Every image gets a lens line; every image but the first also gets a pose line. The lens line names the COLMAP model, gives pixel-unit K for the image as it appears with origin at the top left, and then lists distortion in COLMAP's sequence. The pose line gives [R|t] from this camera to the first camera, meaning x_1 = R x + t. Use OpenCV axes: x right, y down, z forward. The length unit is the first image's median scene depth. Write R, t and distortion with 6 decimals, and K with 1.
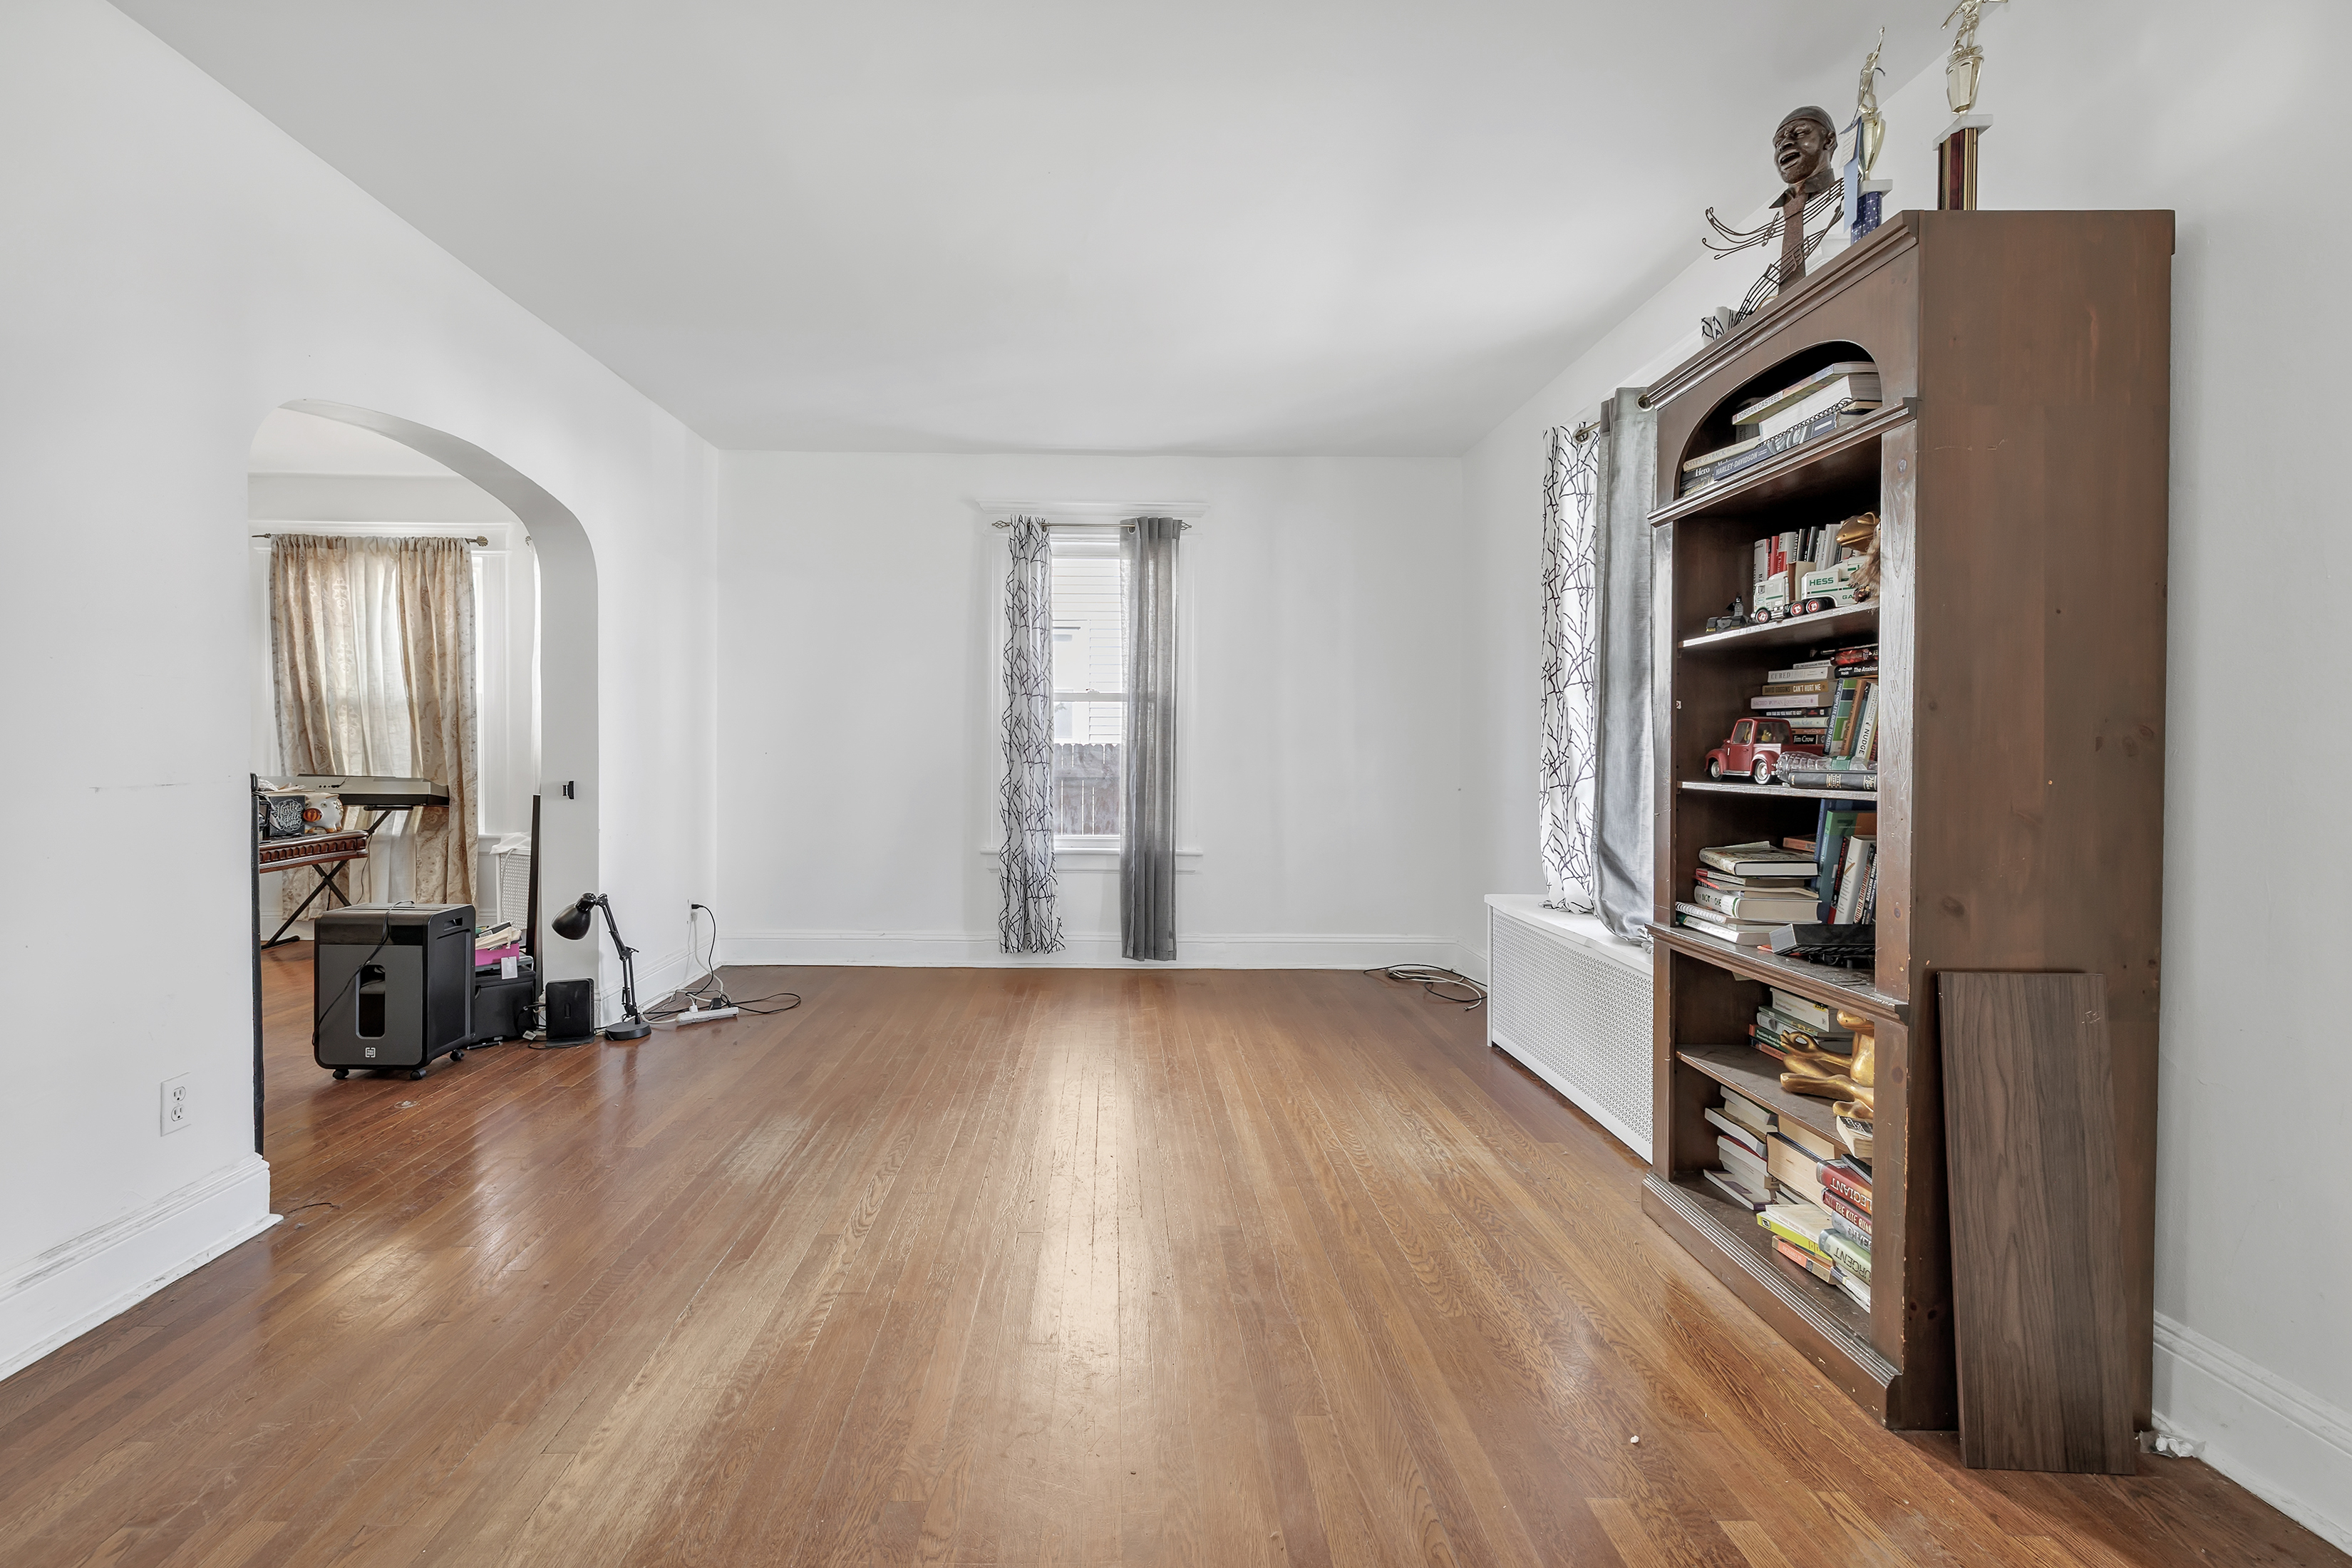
lens RADIAL K [[1021.0, 0, 1064.5], [0, 1021.0, 765.1], [0, 0, 1]] dist [0.000936, 0.000364]
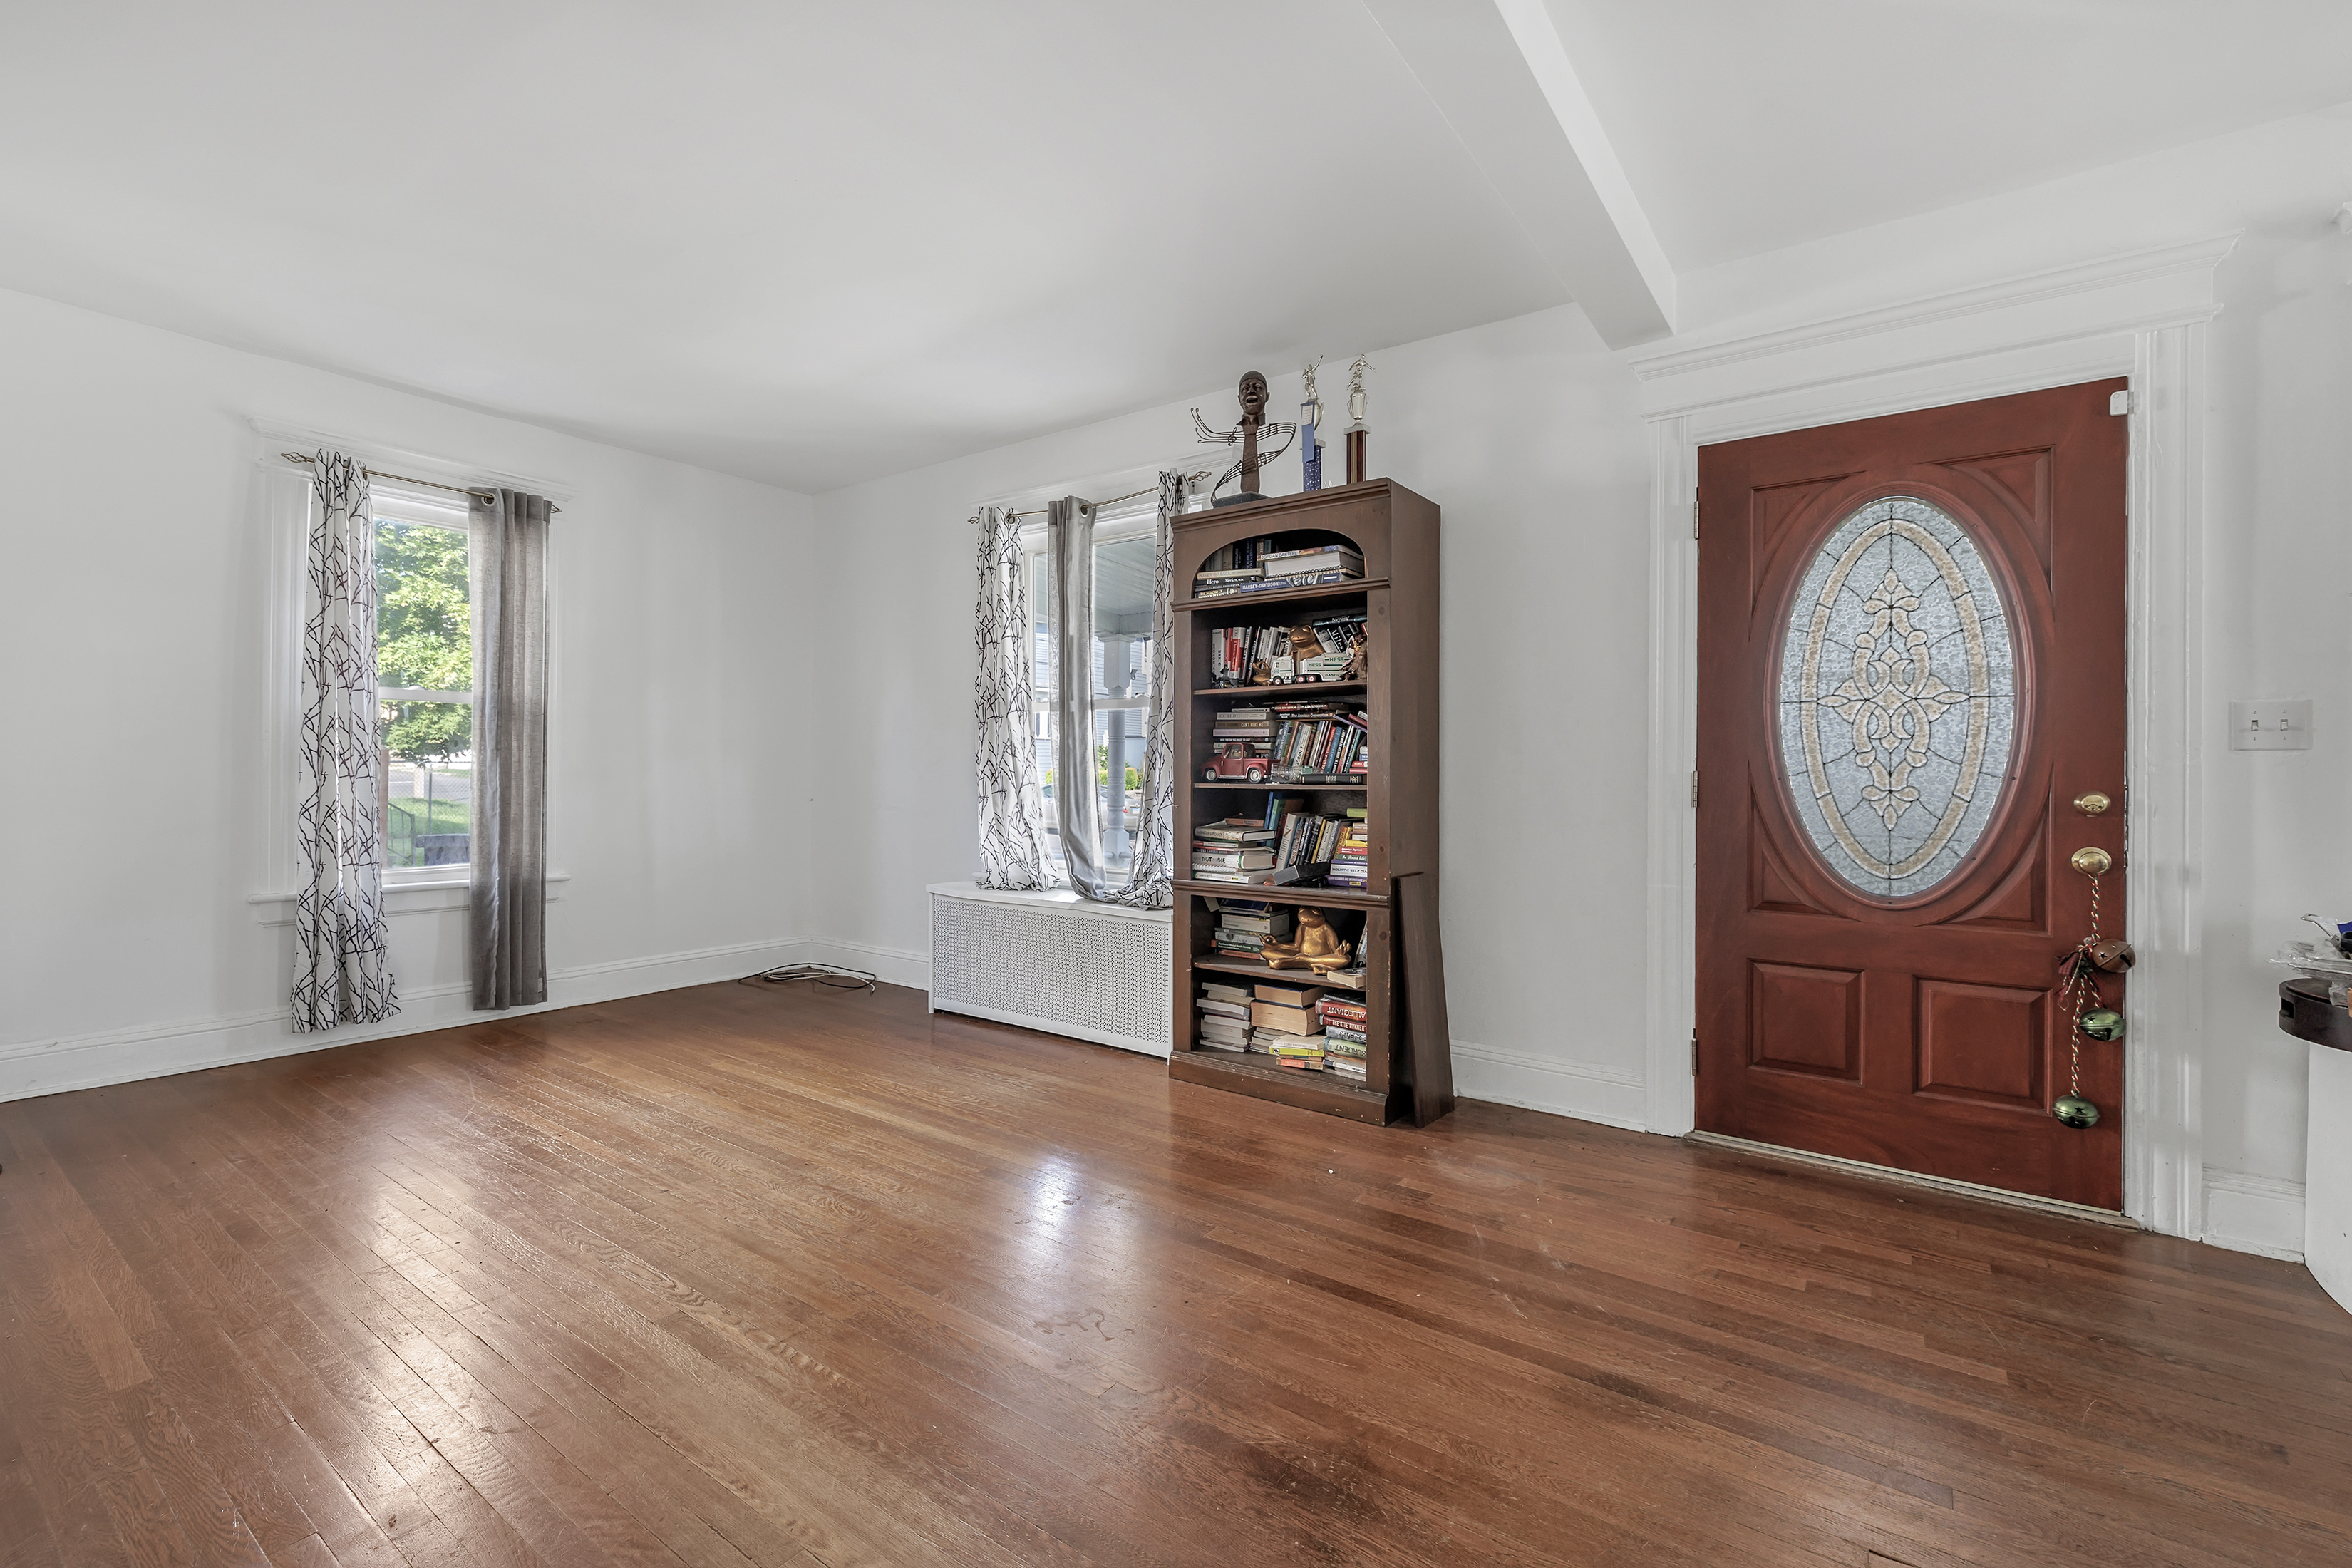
lens RADIAL K [[1021.0, 0, 1139.1], [0, 1021.0, 764.3], [0, 0, 1]] dist [0.000936, 0.000364]
pose [[0.610792, 0.004341, 0.791779, -0.496371], [0.008355, 0.999894, -0.011927, 0.004364], [-0.791747, 0.013900, 0.610691, 0.110240]]
